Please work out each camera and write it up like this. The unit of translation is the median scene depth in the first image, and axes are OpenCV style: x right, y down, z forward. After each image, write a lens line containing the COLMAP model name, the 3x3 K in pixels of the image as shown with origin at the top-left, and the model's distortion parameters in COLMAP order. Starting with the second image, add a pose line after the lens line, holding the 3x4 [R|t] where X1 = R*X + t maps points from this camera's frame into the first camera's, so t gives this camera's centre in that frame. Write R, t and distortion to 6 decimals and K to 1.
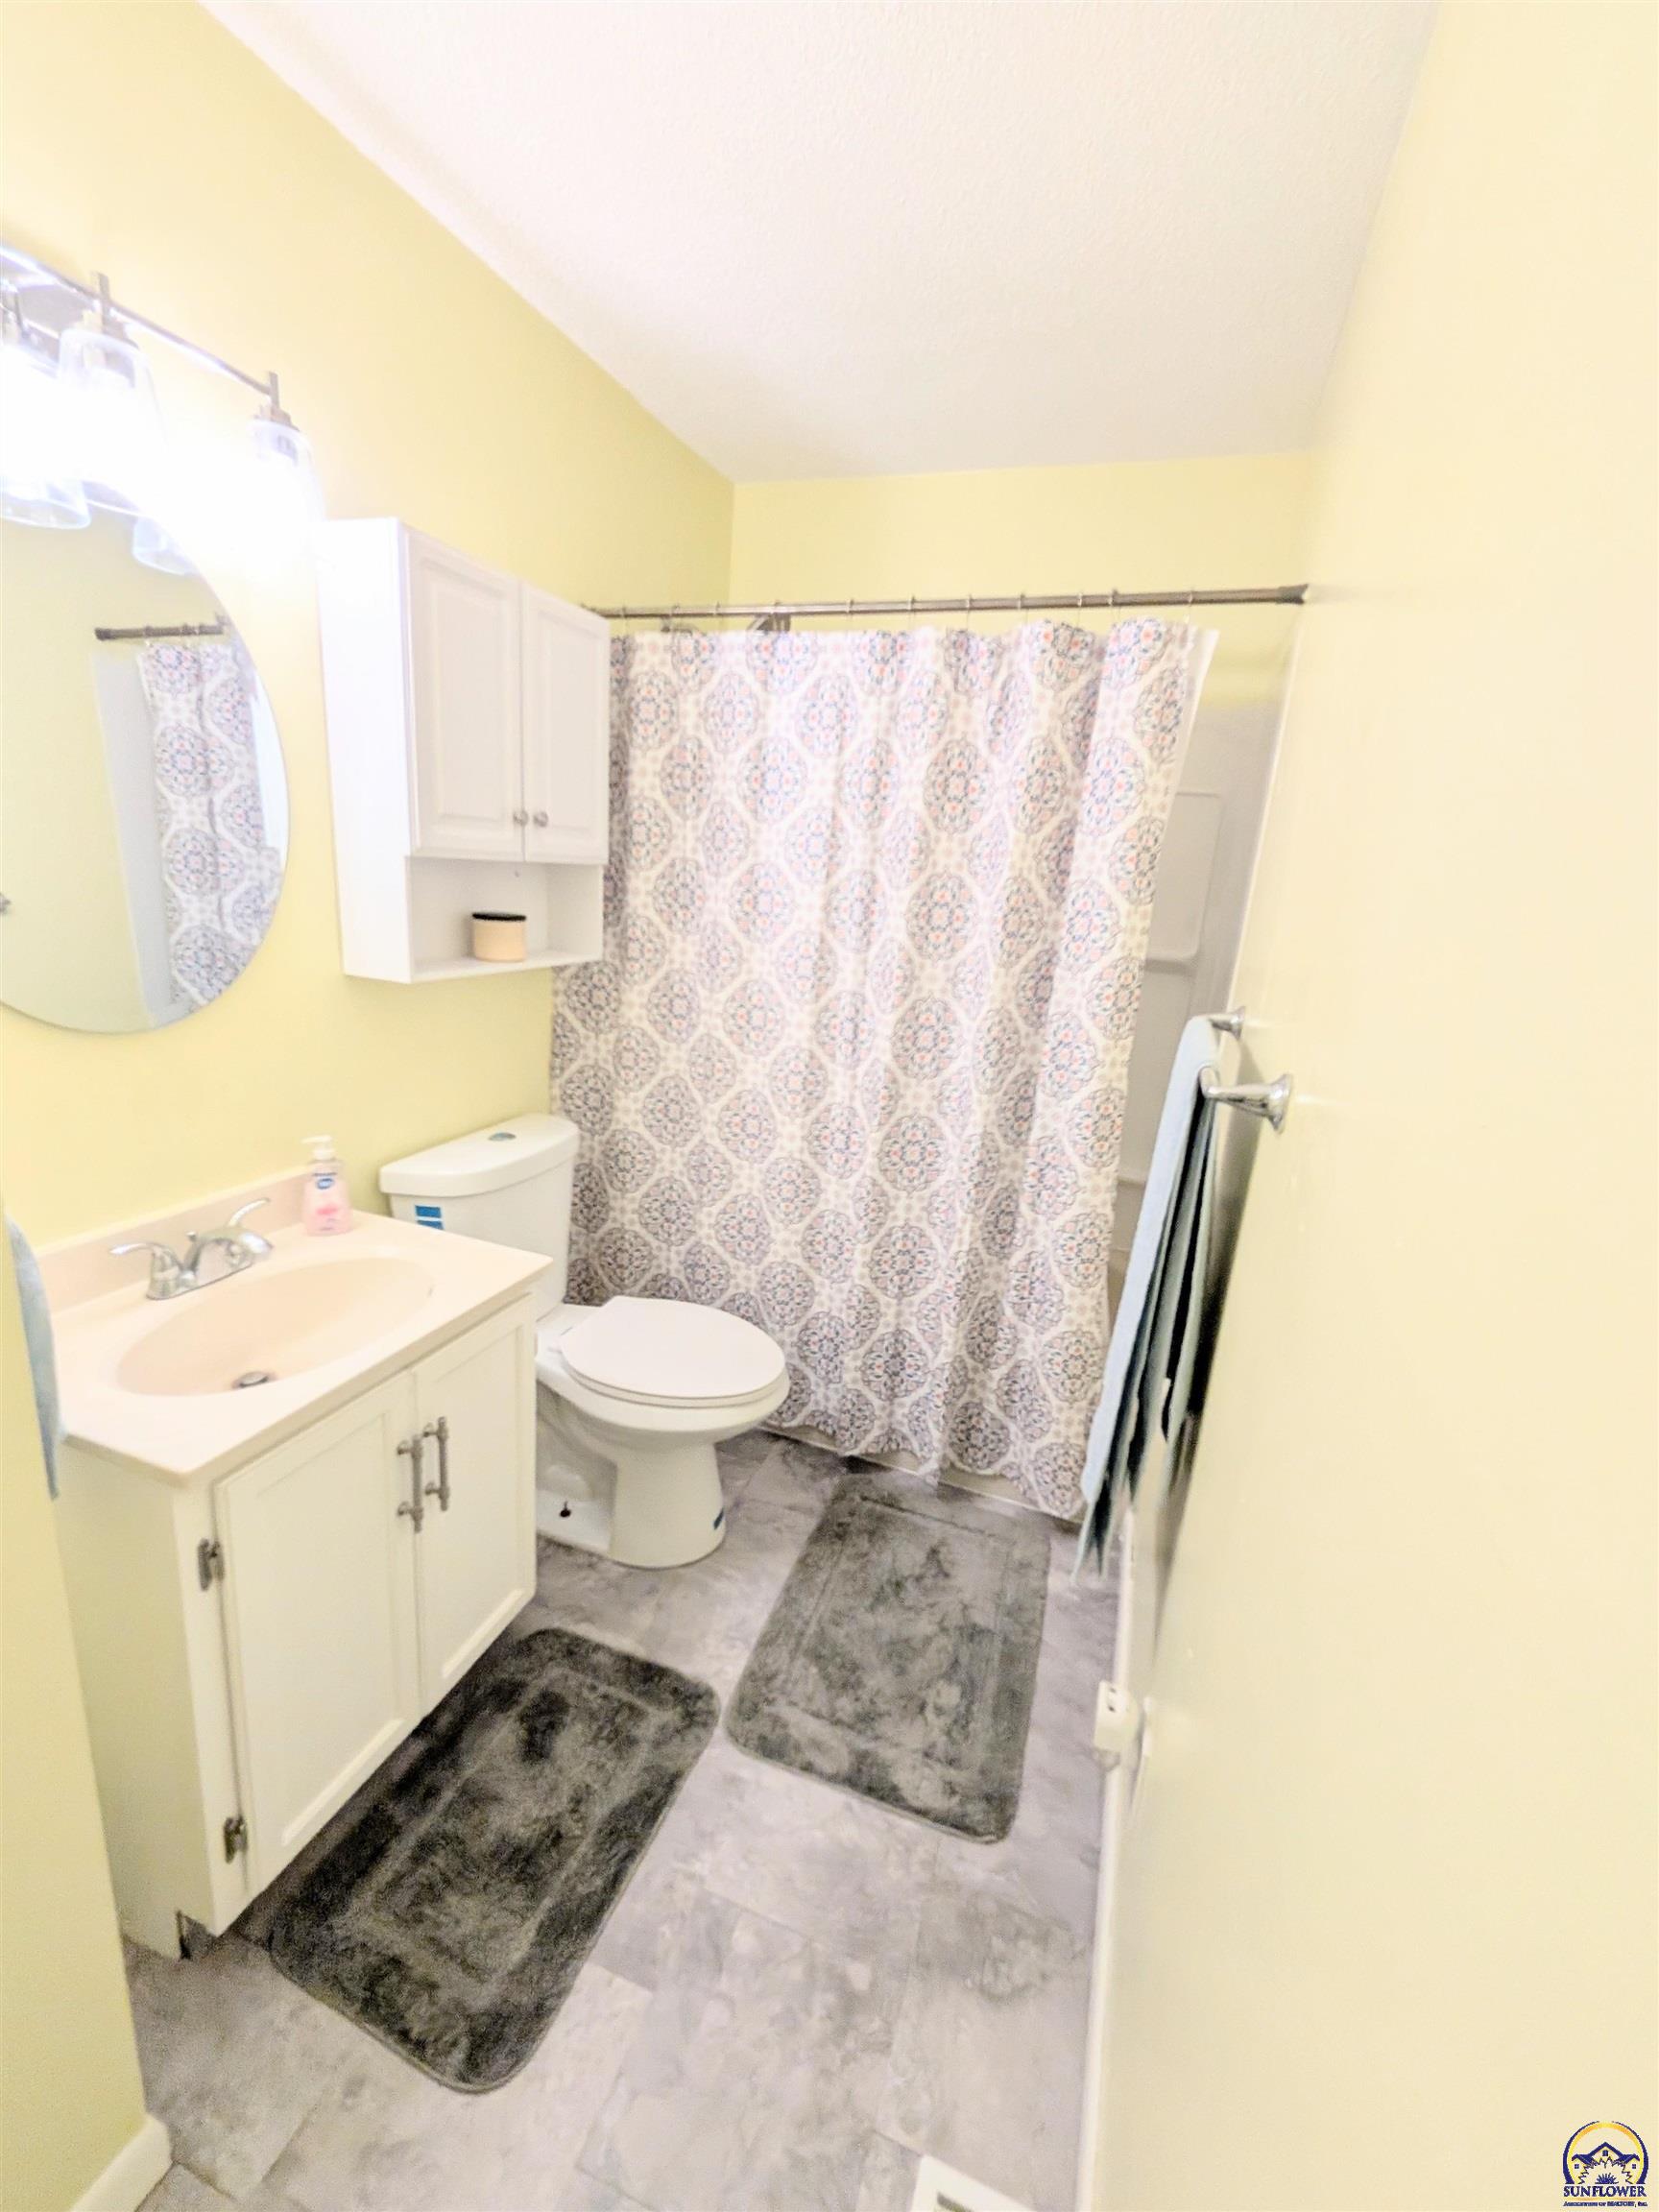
lens RADIAL K [[911.1, 0, 833.2], [0, 911.1, 1101.3], [0, 0, 1]] dist [-0.001698, 0.000241]
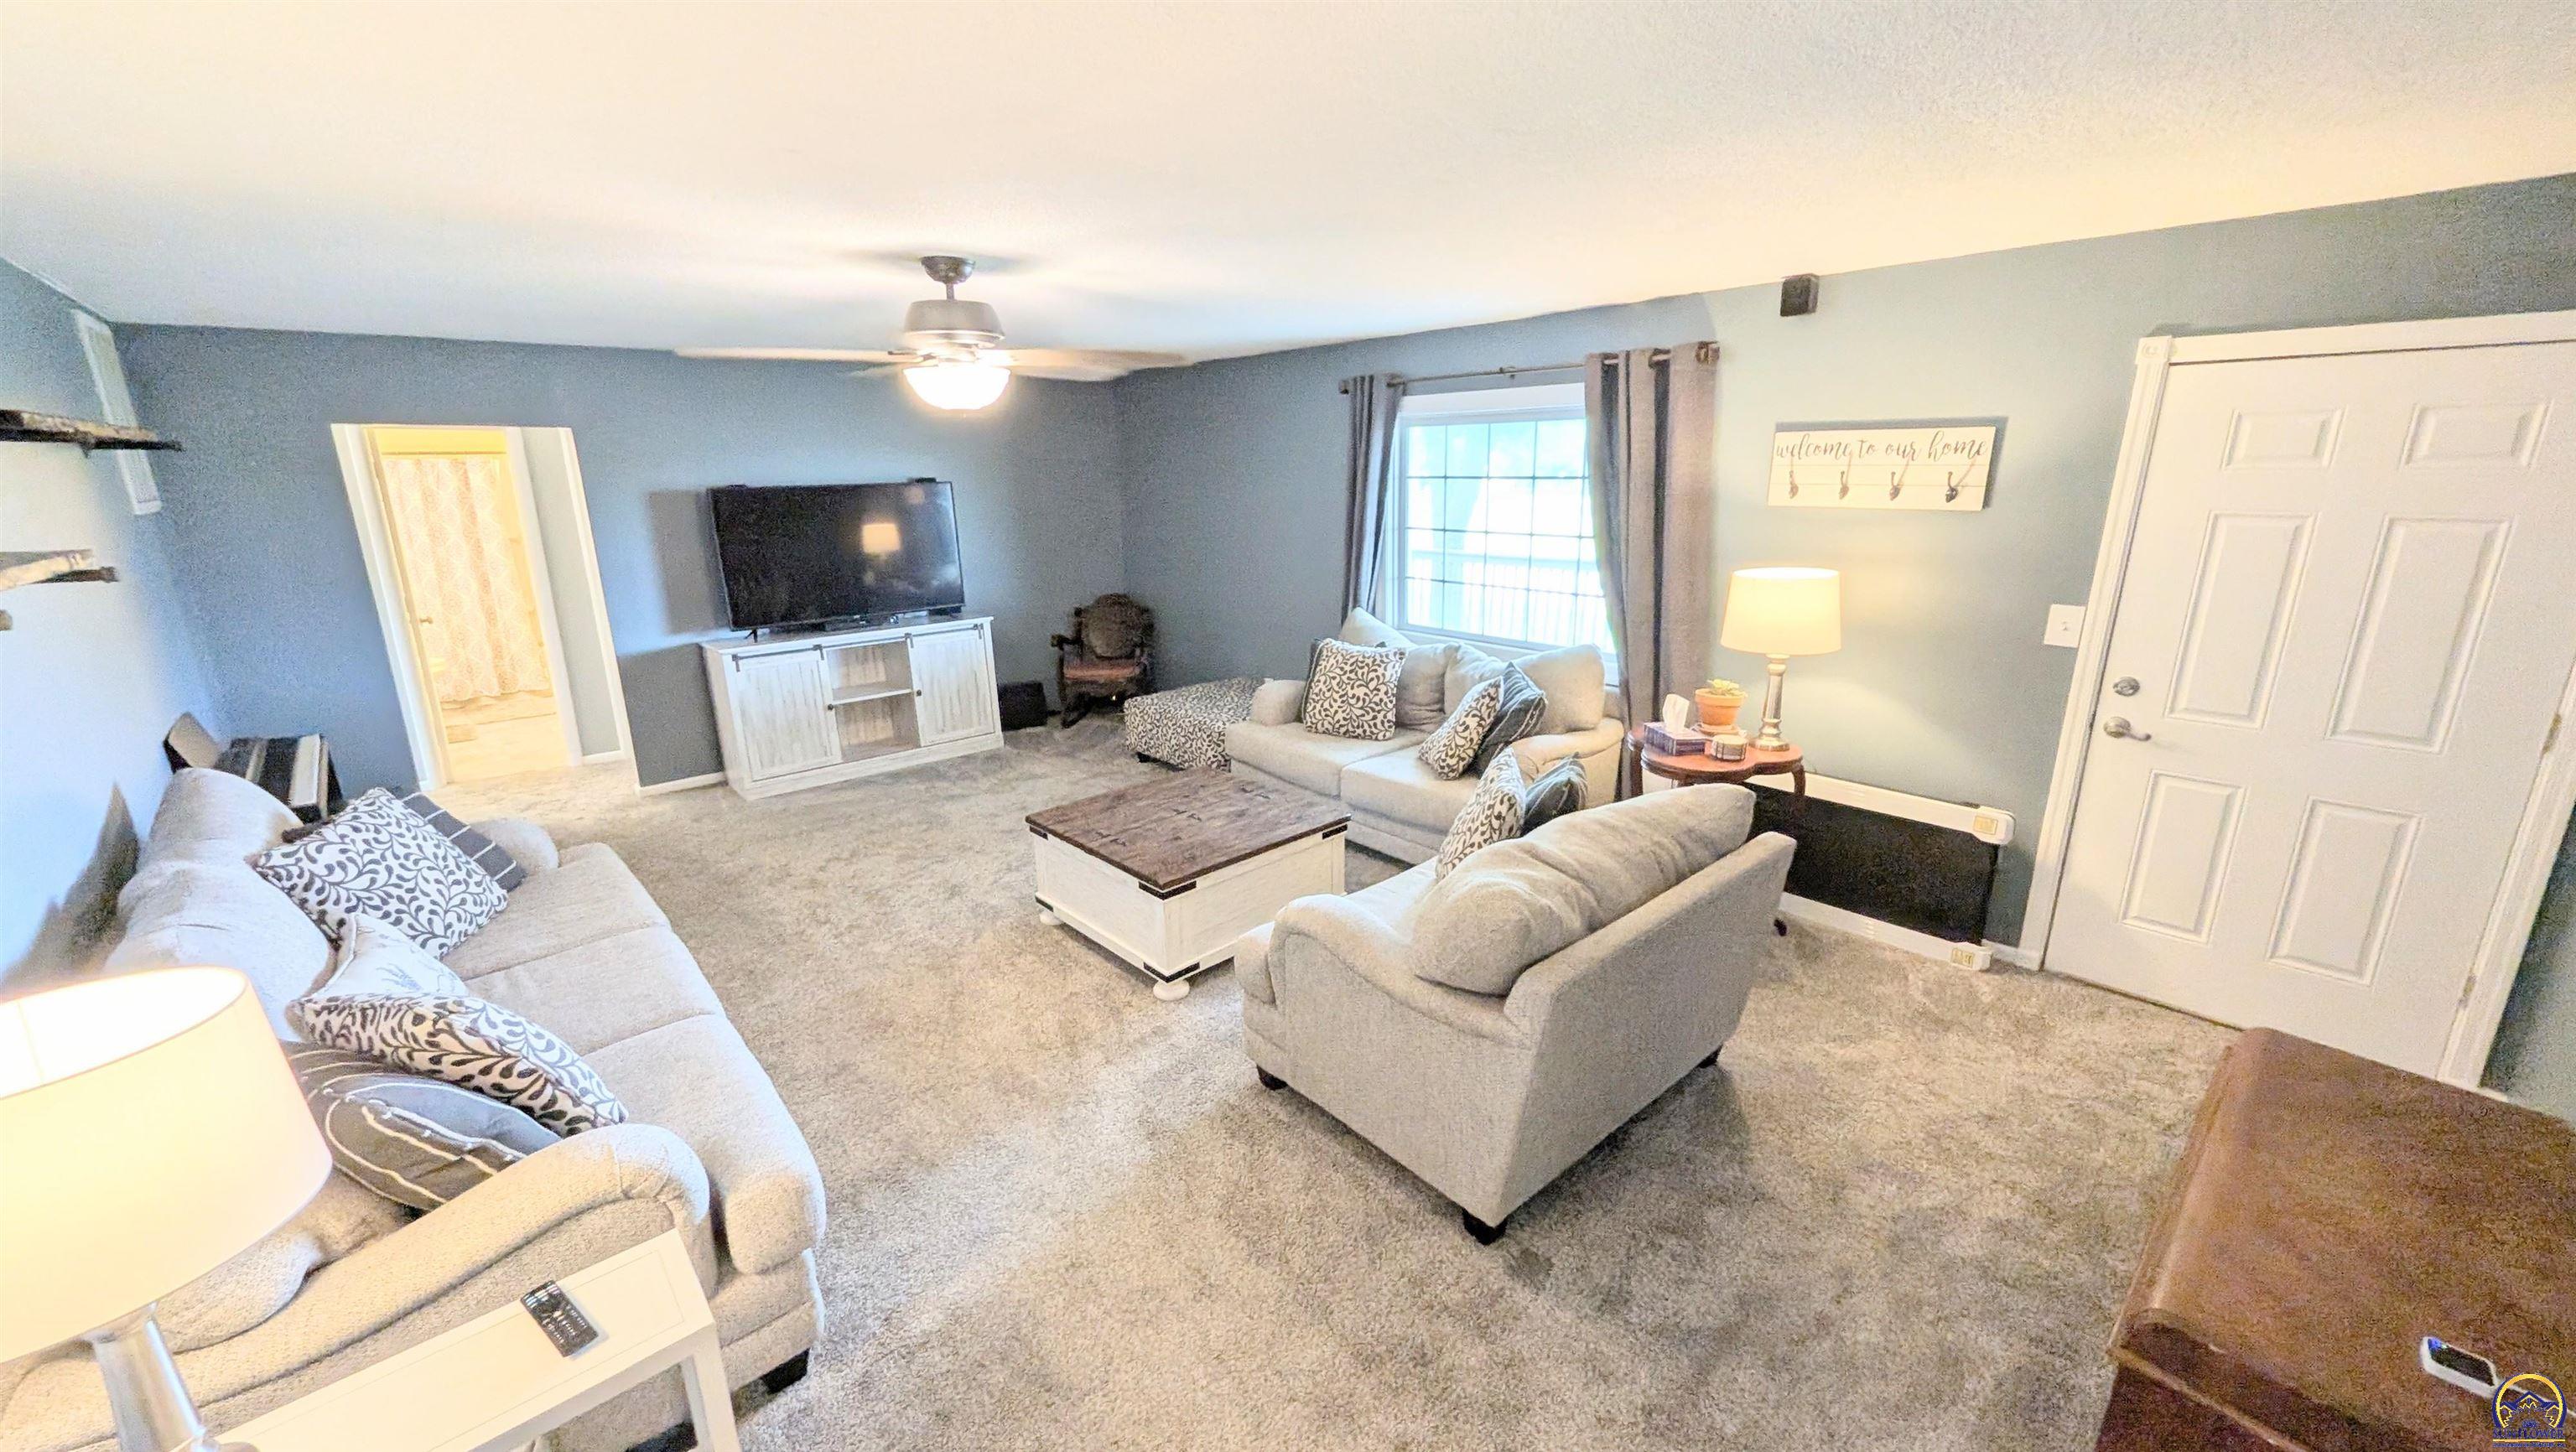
lens RADIAL K [[984.2, 0, 1287.9], [0, 984.2, 724.8], [0, 0, 1]] dist [-0.000915, -0.000225]
pose [[0.466699, -0.299925, 0.832008, -1.871811], [0.255574, 0.946343, 0.197781, 0.629575], [-0.846684, 0.120336, 0.518310, -3.976362]]
